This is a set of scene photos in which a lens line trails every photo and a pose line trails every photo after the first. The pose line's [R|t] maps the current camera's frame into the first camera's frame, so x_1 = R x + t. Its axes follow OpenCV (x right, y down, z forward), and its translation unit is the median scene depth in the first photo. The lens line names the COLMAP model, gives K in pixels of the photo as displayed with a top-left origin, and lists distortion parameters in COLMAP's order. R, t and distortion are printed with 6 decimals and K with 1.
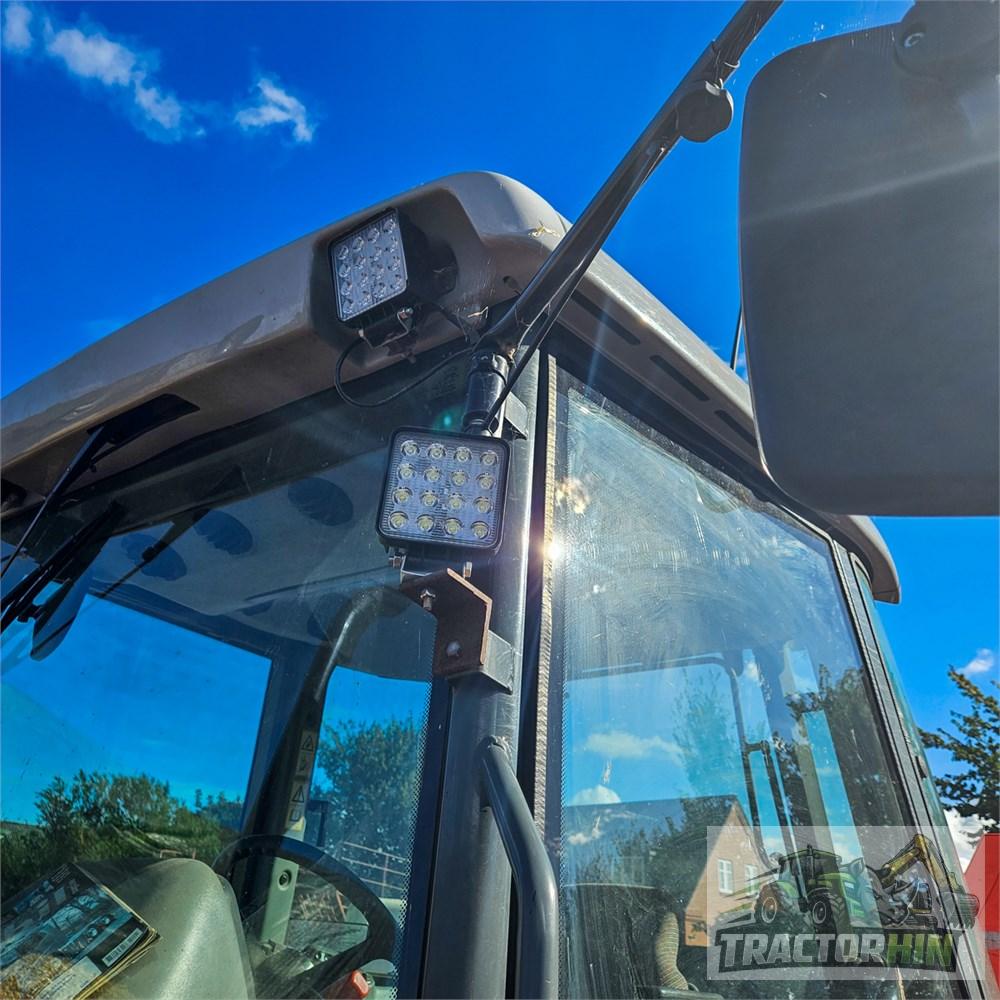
lens RADIAL K [[899.9, 0, 500.0], [0, 899.9, 500.0], [0, 0, 1]] dist [0.174429, -0.282156]
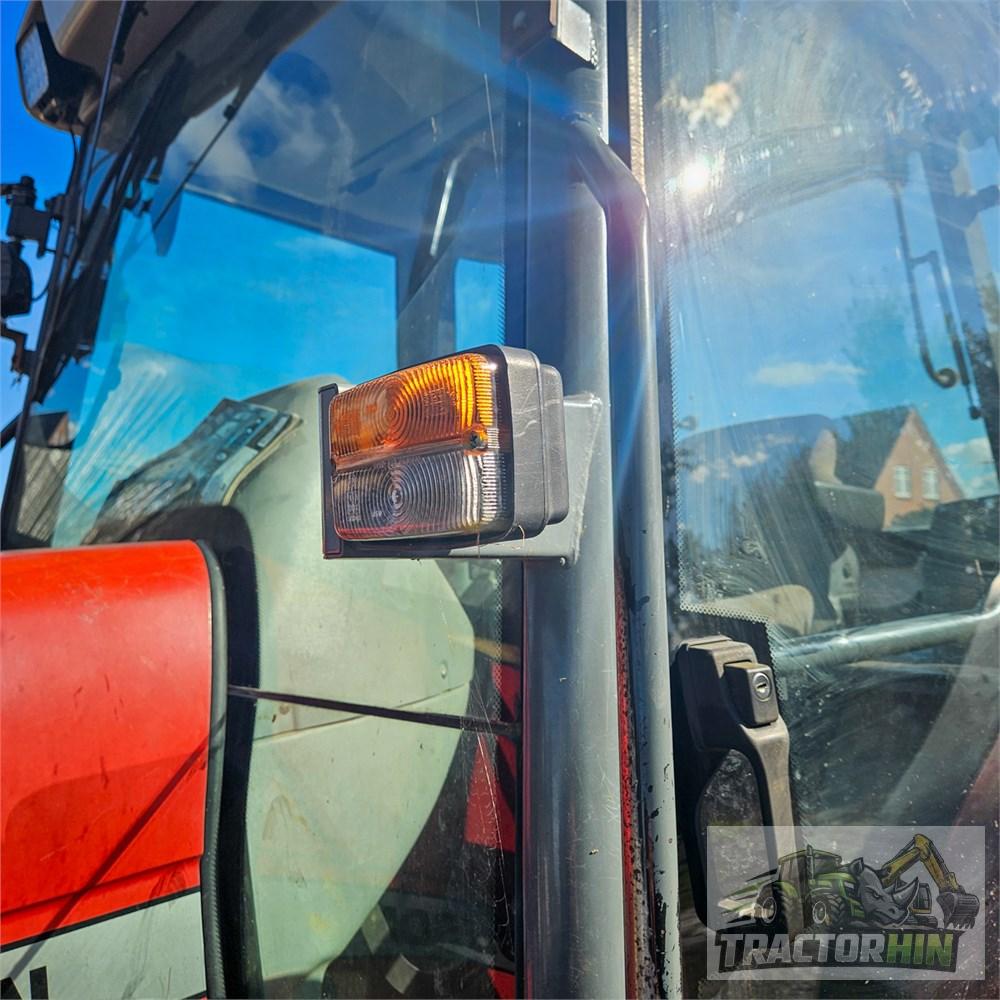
lens RADIAL K [[917.4, 0, 488.3], [0, 917.4, 496.5], [0, 0, 1]] dist [0.064834, -0.078163]
pose [[0.975286, -0.101808, -0.196092, 0.002487], [0.164985, 0.925891, 0.339860, 0.015520], [0.146960, -0.363813, 0.919806, 0.001501]]
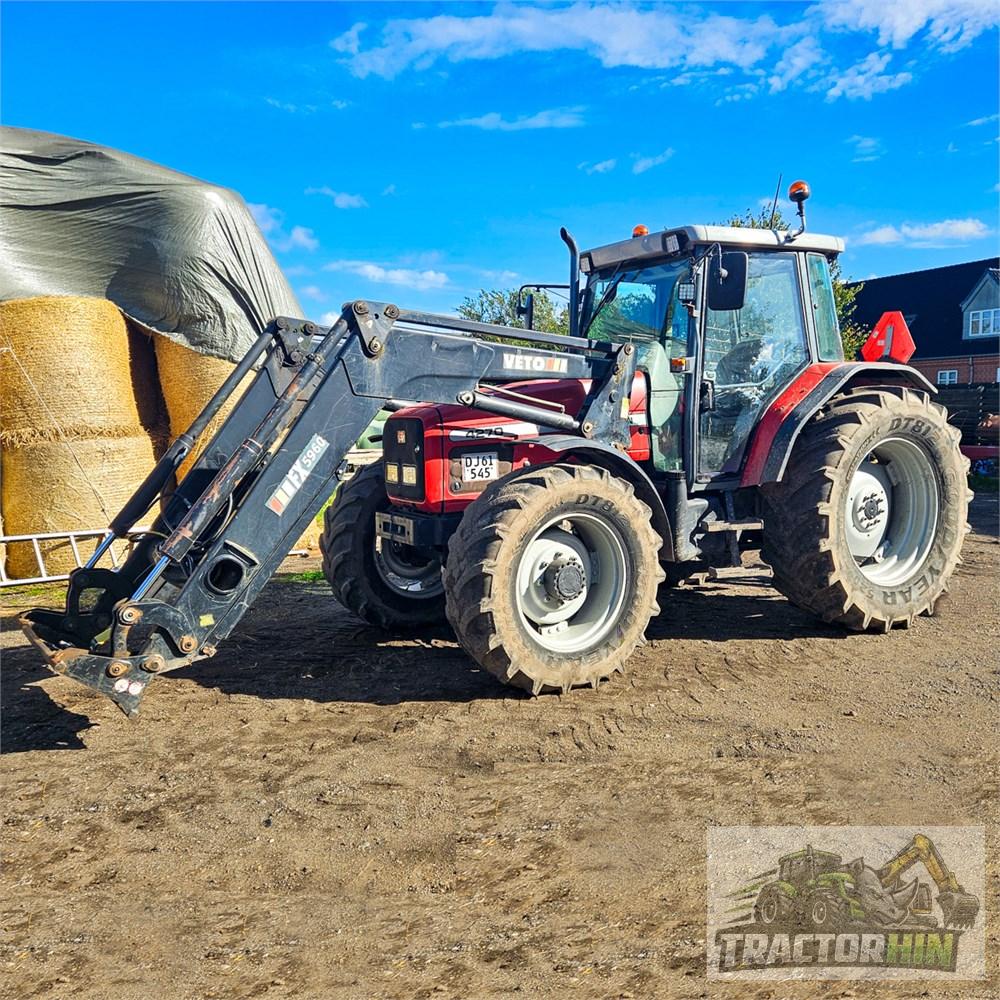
lens RADIAL K [[917.4, 0, 488.3], [0, 917.4, 496.5], [0, 0, 1]] dist [0.064834, -0.078163]
pose [[0.919069, -0.024482, -0.393336, 0.080740], [0.222890, 0.855397, 0.467563, -0.146842], [0.325012, -0.517393, 0.791626, -0.376748]]
